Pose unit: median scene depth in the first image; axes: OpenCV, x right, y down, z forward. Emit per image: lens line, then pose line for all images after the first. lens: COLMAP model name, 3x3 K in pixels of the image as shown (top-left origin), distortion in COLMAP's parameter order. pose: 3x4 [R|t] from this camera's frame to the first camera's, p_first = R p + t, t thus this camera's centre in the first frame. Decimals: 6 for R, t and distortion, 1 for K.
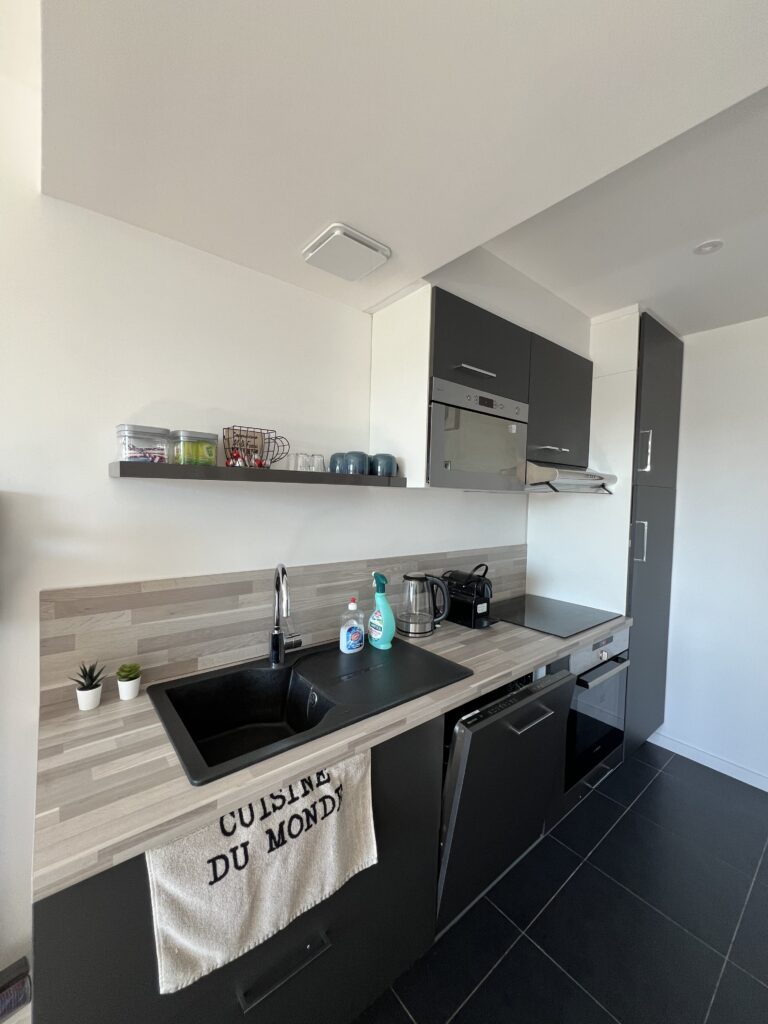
lens RADIAL K [[404.3, 0, 384.0], [0, 404.3, 512.0], [0, 0, 1]] dist [-0.013626, 0.003393]
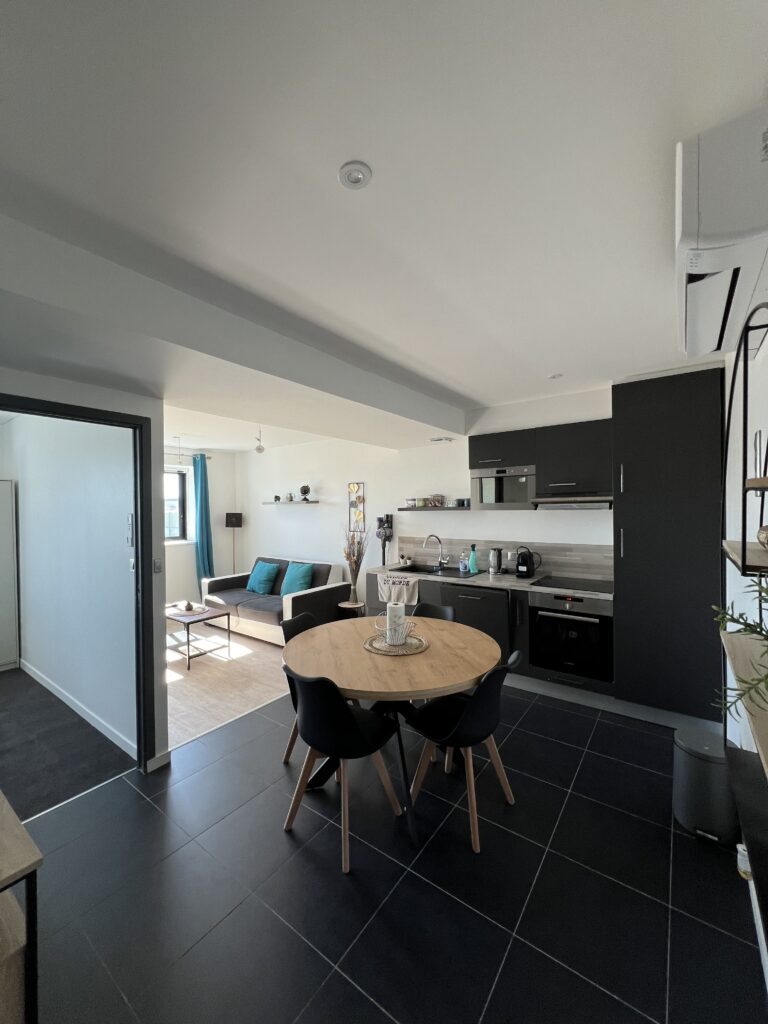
lens RADIAL K [[405.8, 0, 384.0], [0, 405.8, 512.0], [0, 0, 1]] dist [0.003697, 0.000117]
pose [[0.245686, -0.022808, -0.969081, 2.917126], [-0.024276, 0.999265, -0.029672, 0.048621], [0.969045, 0.030815, 0.244952, -0.243351]]
